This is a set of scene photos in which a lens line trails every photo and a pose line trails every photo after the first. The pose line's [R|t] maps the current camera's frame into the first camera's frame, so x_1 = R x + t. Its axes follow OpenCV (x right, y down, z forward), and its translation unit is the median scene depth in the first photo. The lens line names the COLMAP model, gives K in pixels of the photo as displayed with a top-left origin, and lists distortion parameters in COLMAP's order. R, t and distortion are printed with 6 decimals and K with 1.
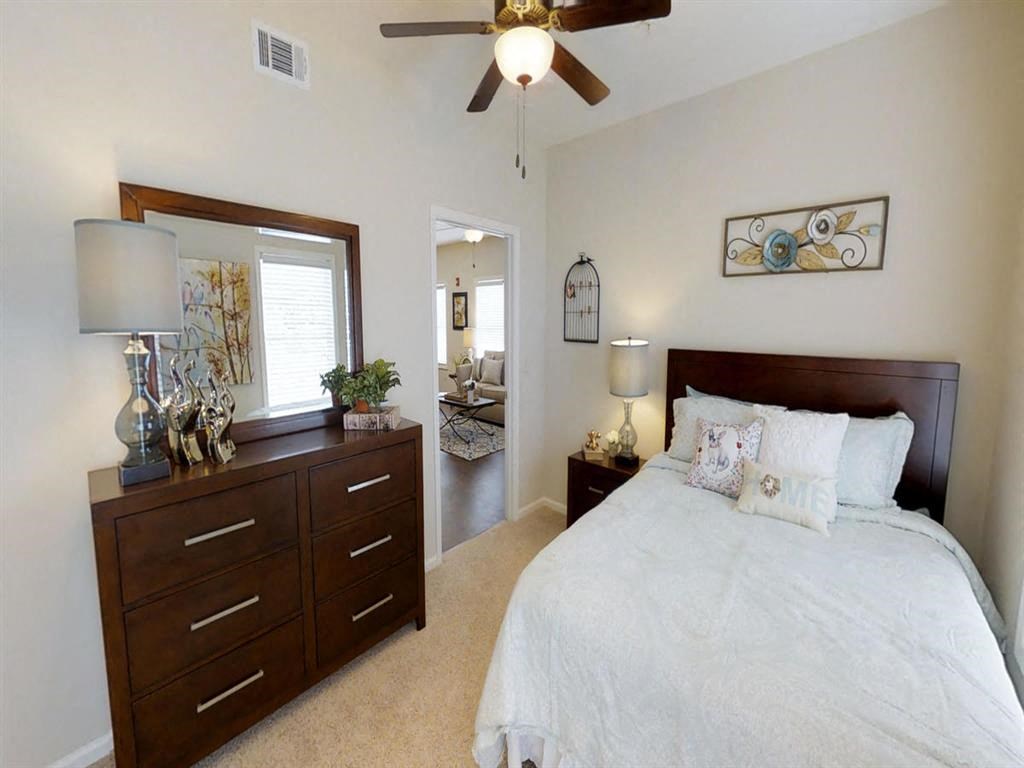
lens RADIAL K [[390.9, 0, 511.6], [0, 390.9, 355.4], [0, 0, 1]] dist [0.003186, 0.000095]
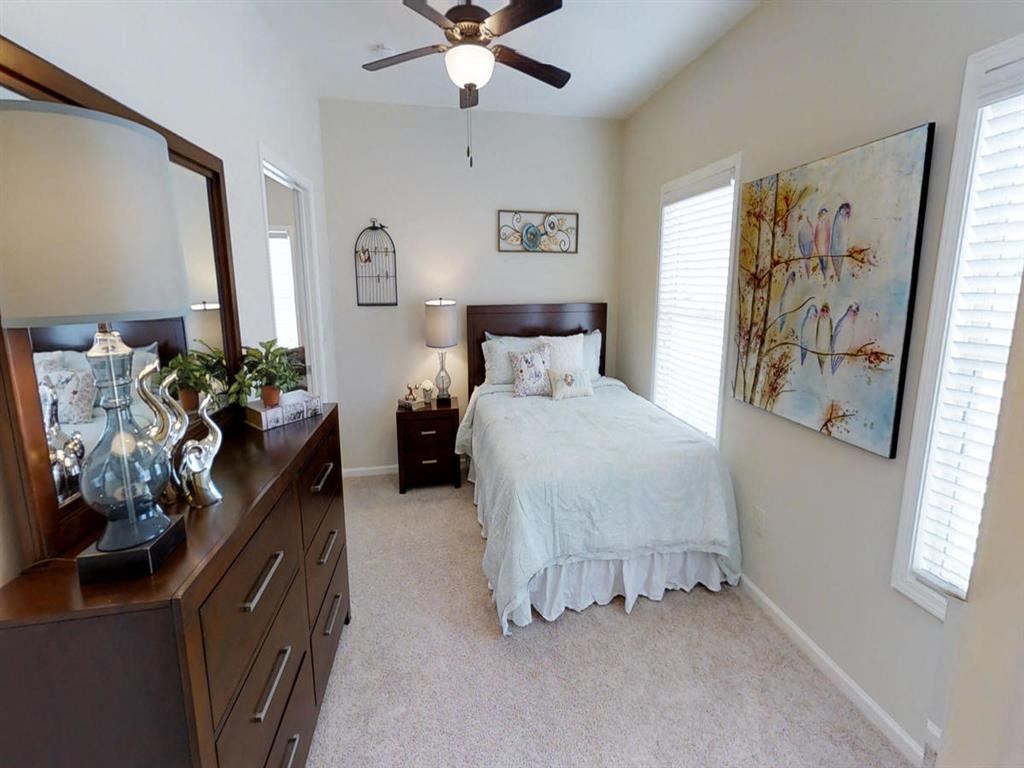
lens RADIAL K [[393.8, 0, 511.7], [0, 393.8, 335.6], [0, 0, 1]] dist [-0.002749, -0.000167]
pose [[0.604333, -0.118975, 0.787798, -0.580806], [0.084928, 0.992774, 0.084782, -0.017433], [-0.792192, 0.015669, 0.610071, 0.105946]]
